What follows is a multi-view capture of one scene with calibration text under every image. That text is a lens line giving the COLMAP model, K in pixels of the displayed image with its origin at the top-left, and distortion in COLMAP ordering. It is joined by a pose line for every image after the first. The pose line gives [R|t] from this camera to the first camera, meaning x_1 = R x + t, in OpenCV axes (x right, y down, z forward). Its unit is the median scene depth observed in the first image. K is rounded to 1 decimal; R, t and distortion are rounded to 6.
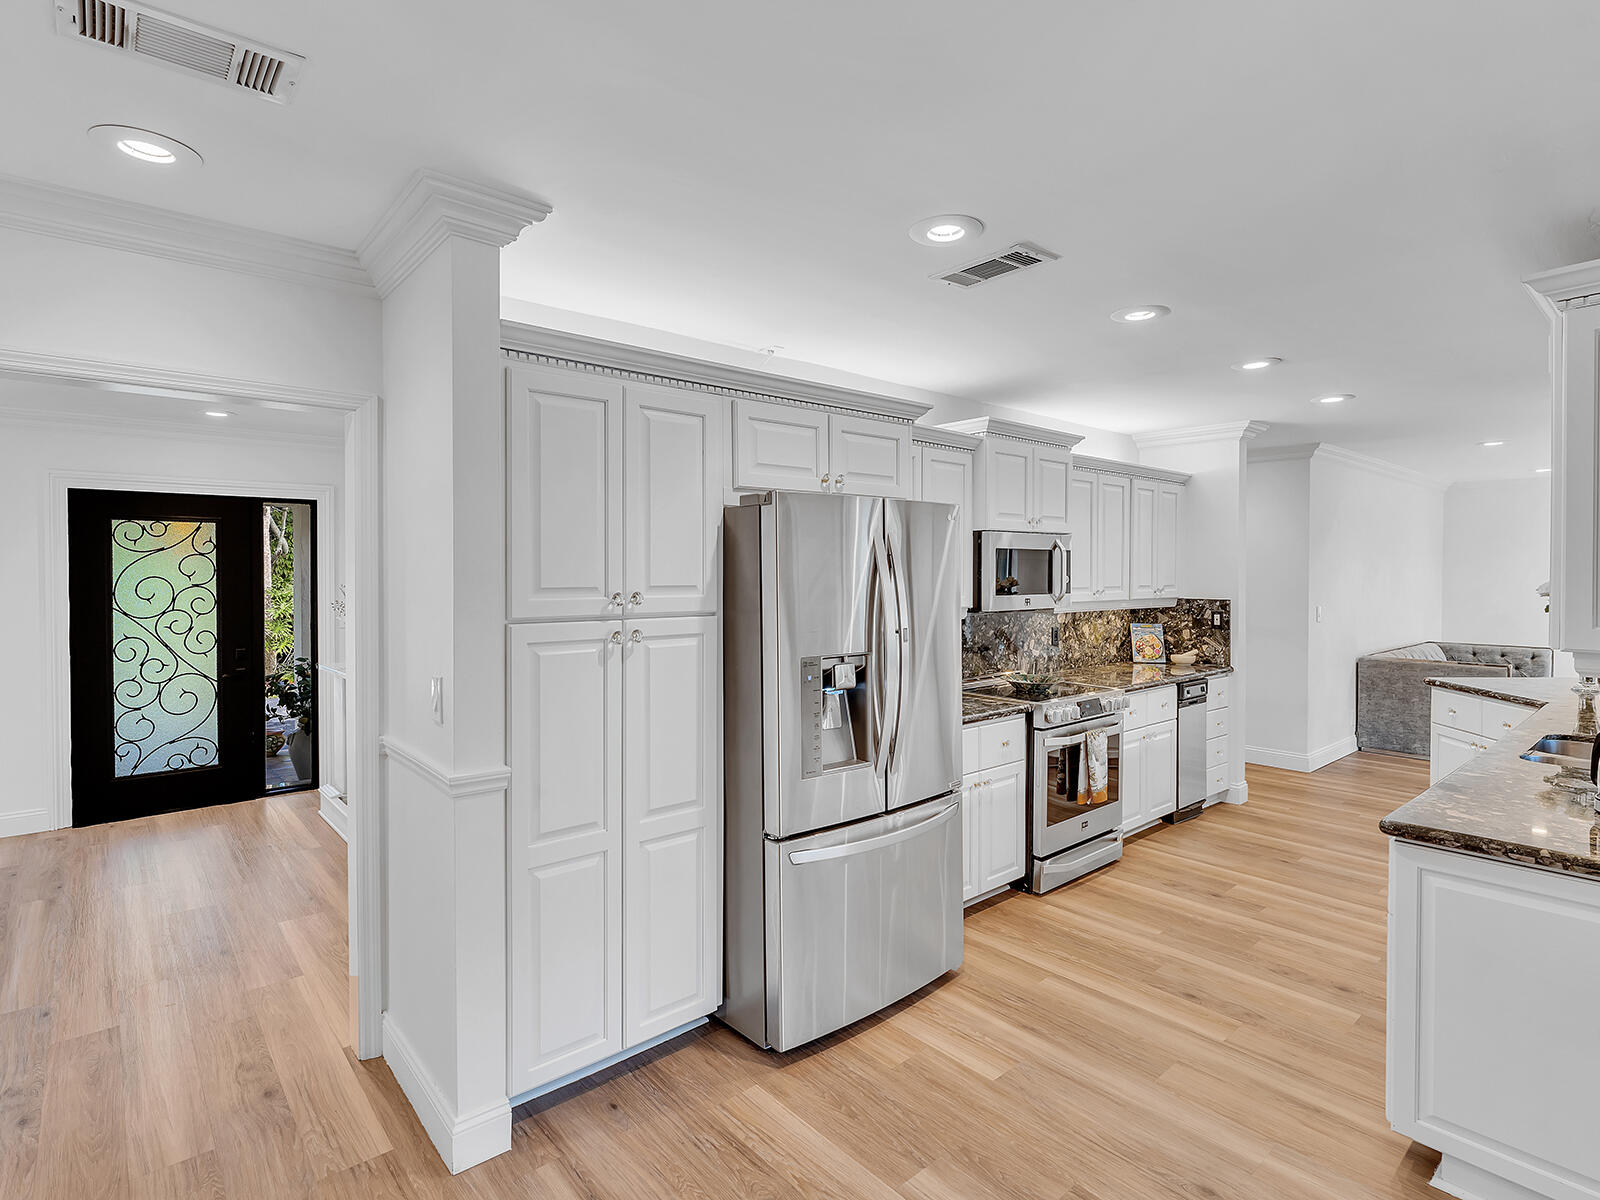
lens RADIAL K [[833.8, 0, 807.2], [0, 833.8, 581.3], [0, 0, 1]] dist [-0.002247, -0.000048]
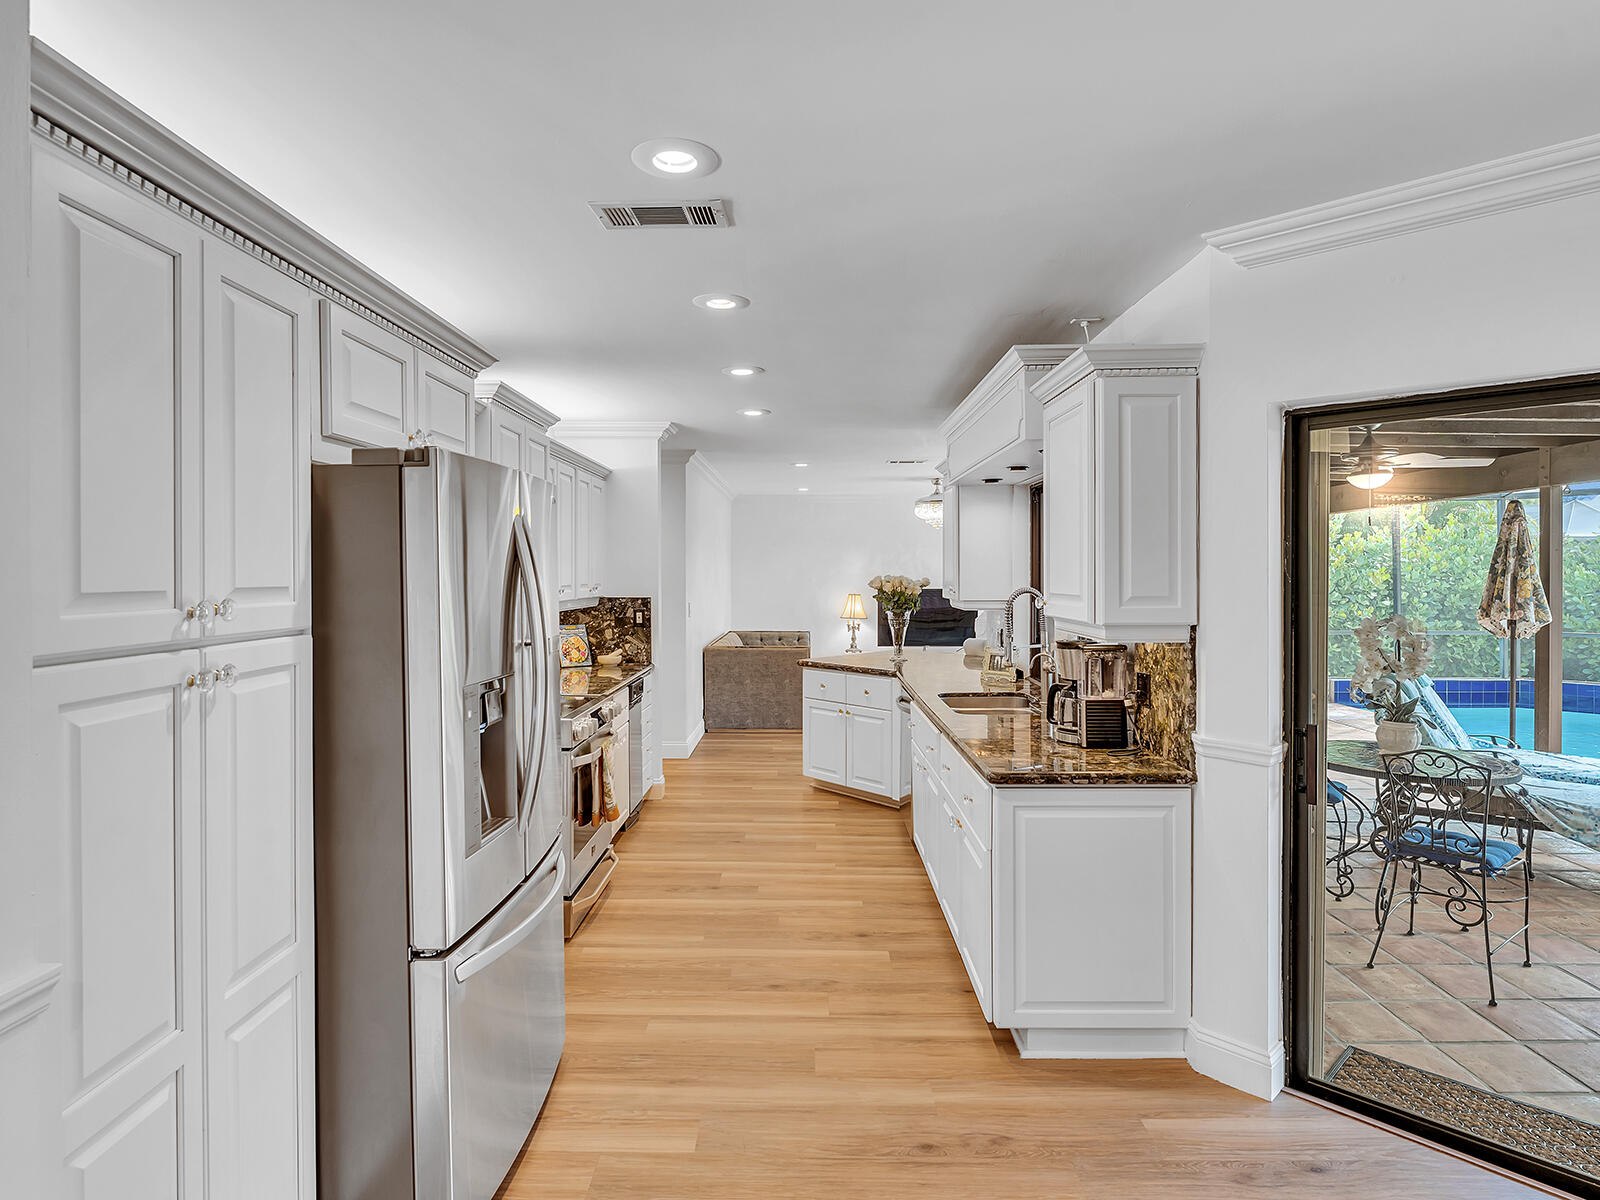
lens RADIAL K [[909.3, 0, 801.6], [0, 909.3, 576.9], [0, 0, 1]] dist [-0.004165, -0.001375]
pose [[0.664075, -0.004651, 0.747651, -0.290684], [0.009232, 0.999955, -0.001979, 0.001865], [-0.747609, 0.008217, 0.664089, 0.202009]]
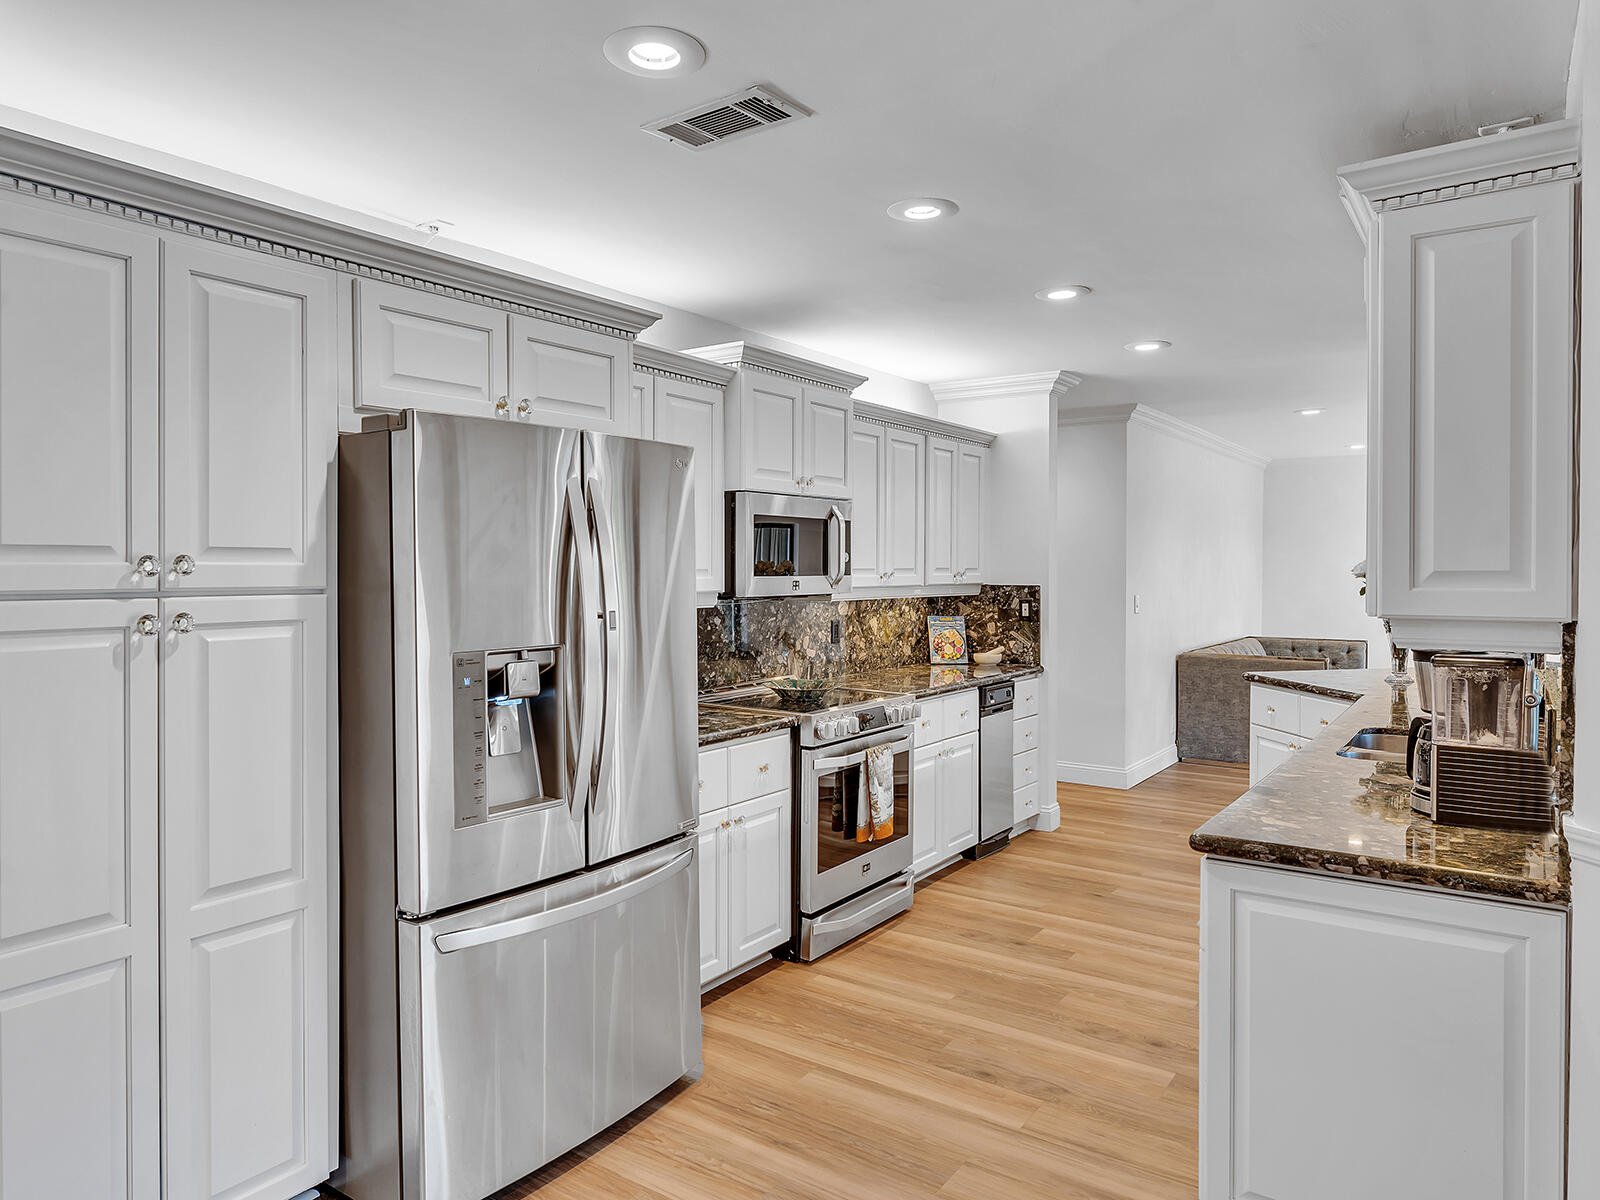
lens RADIAL K [[1046.4, 0, 813.6], [0, 1046.4, 573.9], [0, 0, 1]] dist [-0.004768, -0.001941]
pose [[0.970189, -0.001301, 0.242346, 0.053661], [0.002709, 0.999981, -0.005476, 0.023623], [-0.242334, 0.005969, 0.970174, 0.062794]]
